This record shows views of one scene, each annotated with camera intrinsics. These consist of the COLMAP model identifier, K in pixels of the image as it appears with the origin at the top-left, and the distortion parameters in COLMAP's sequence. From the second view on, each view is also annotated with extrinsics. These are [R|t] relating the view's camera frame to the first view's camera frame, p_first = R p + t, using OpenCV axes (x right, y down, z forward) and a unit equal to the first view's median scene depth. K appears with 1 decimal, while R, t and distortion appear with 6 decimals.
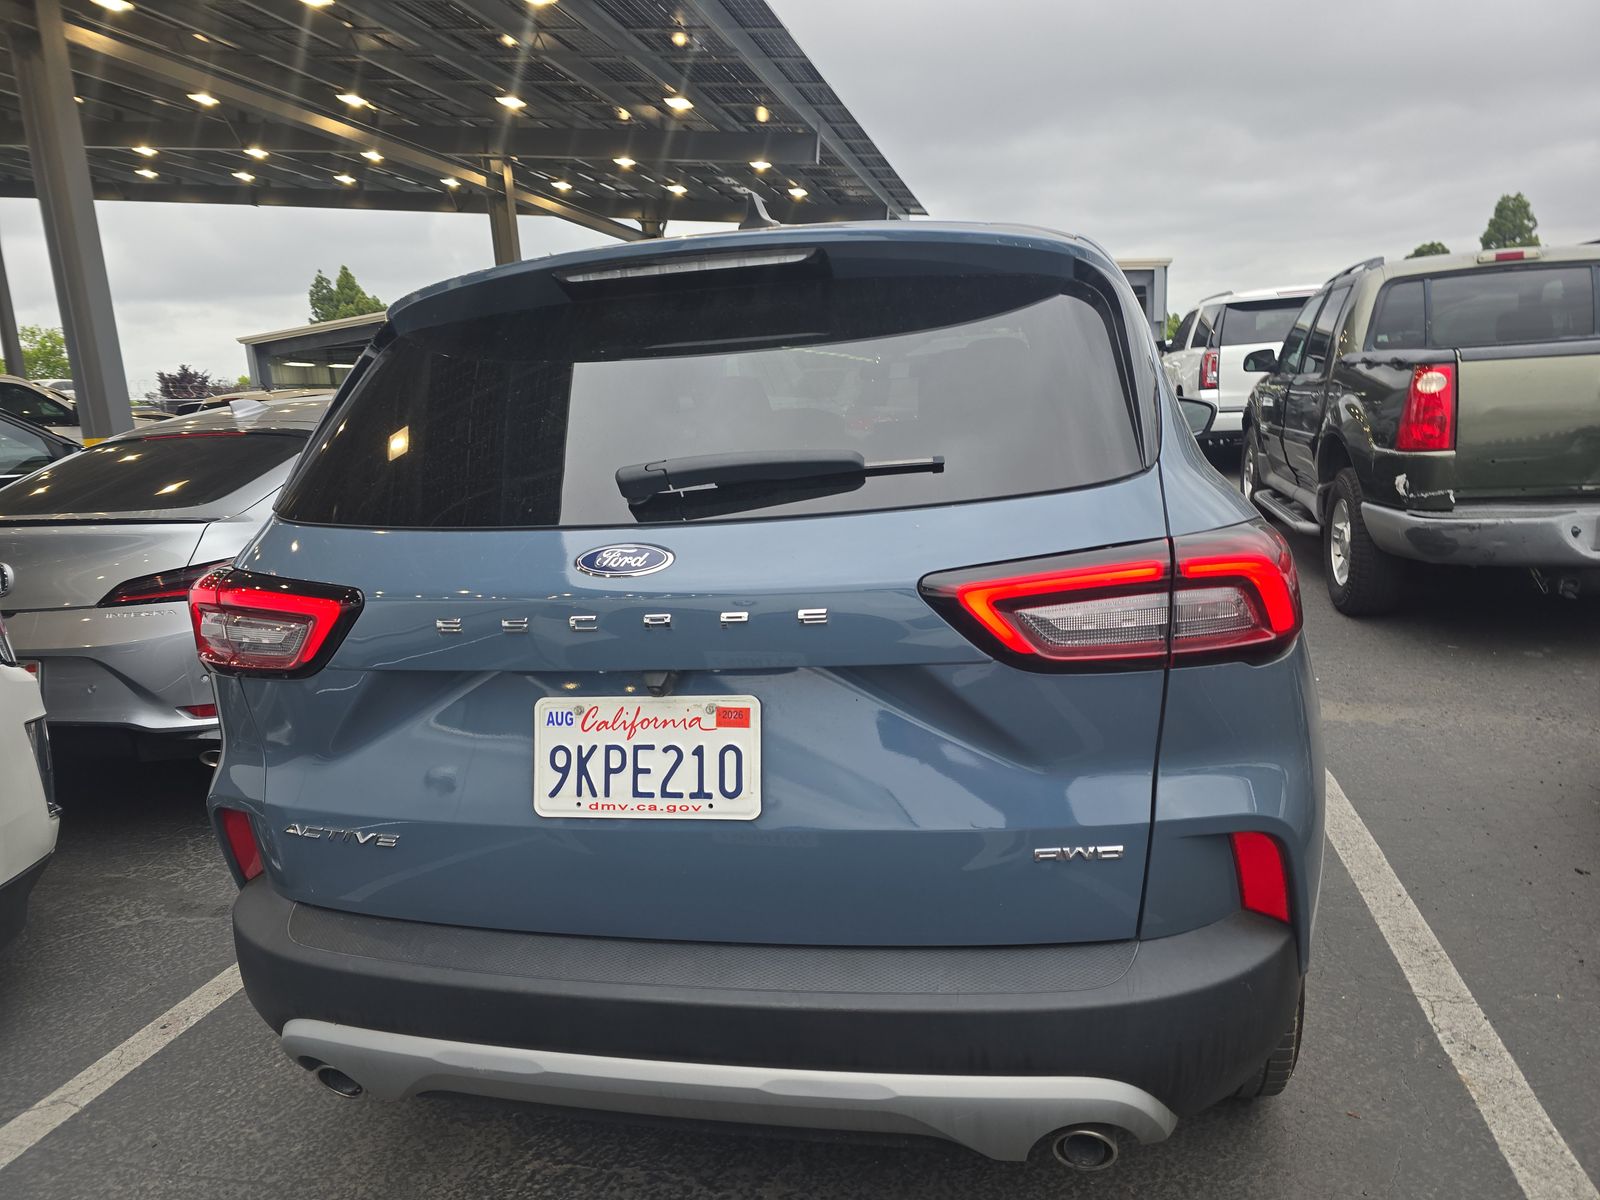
lens RADIAL K [[1073.7, 0, 800.0], [0, 1073.7, 600.0], [0, 0, 1]] dist [0.081367, -0.073785]
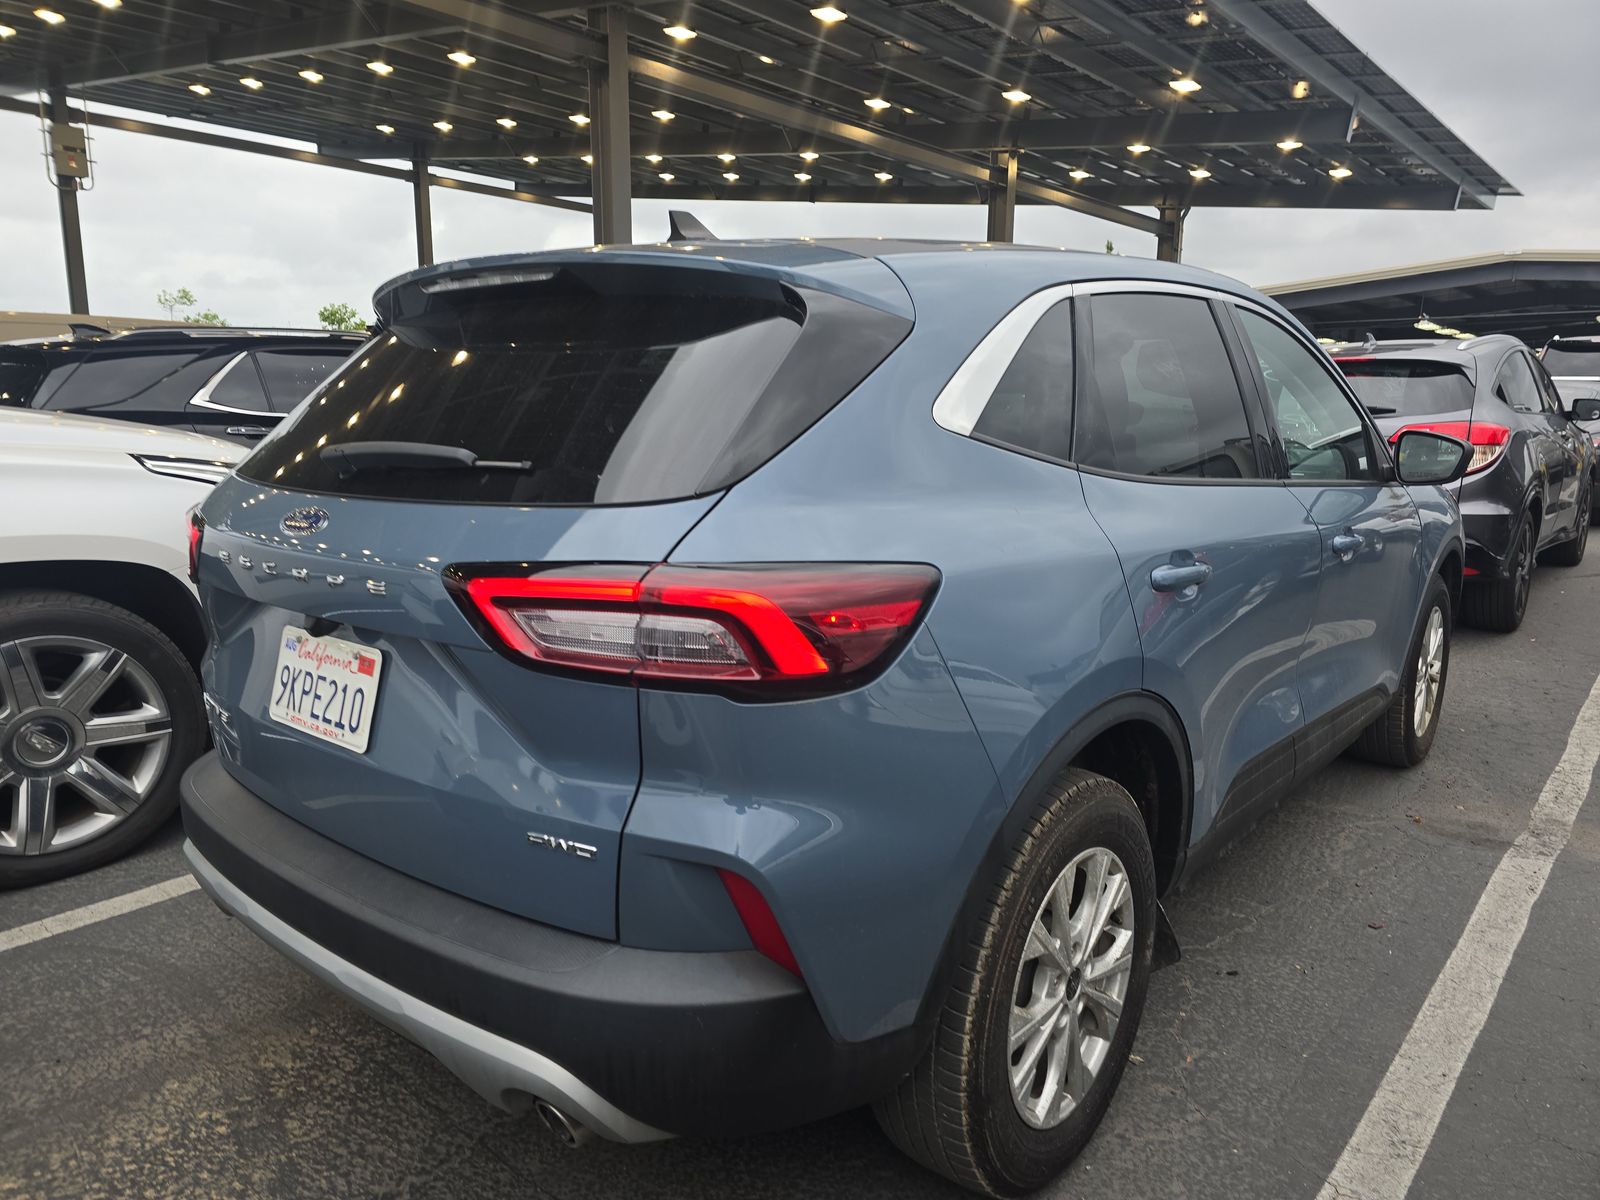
lens RADIAL K [[1079.7, 0, 805.2], [0, 1079.7, 594.0], [0, 0, 1]] dist [0.056517, -0.055780]
pose [[0.886125, 0.145348, -0.440063, 0.736305], [-0.143095, 0.988960, 0.038503, -0.069909], [0.440801, 0.028852, 0.897141, 0.116194]]
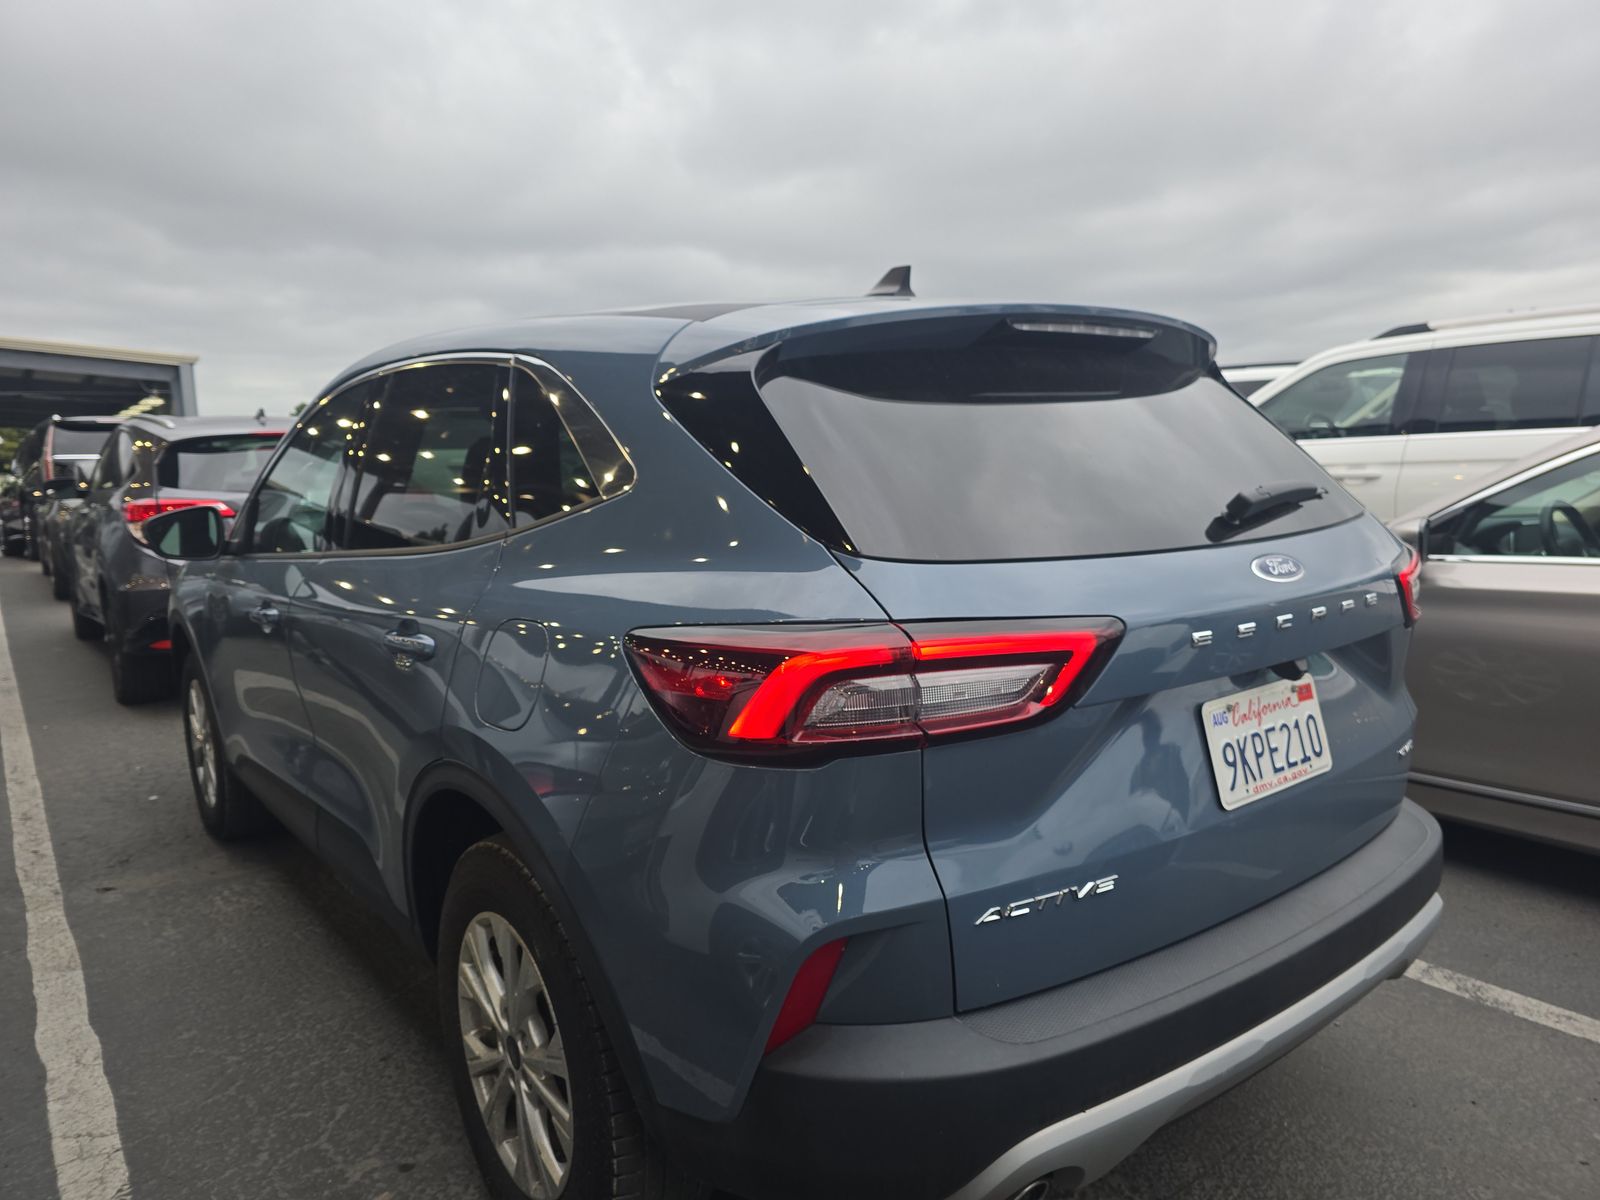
lens RADIAL K [[1079.7, 0, 805.2], [0, 1079.7, 594.0], [0, 0, 1]] dist [0.056517, -0.055780]
pose [[0.636587, -0.052145, 0.769440, -1.167119], [0.131731, 0.990401, -0.041867, -0.022584], [-0.759871, 0.128011, 0.637346, 0.520653]]
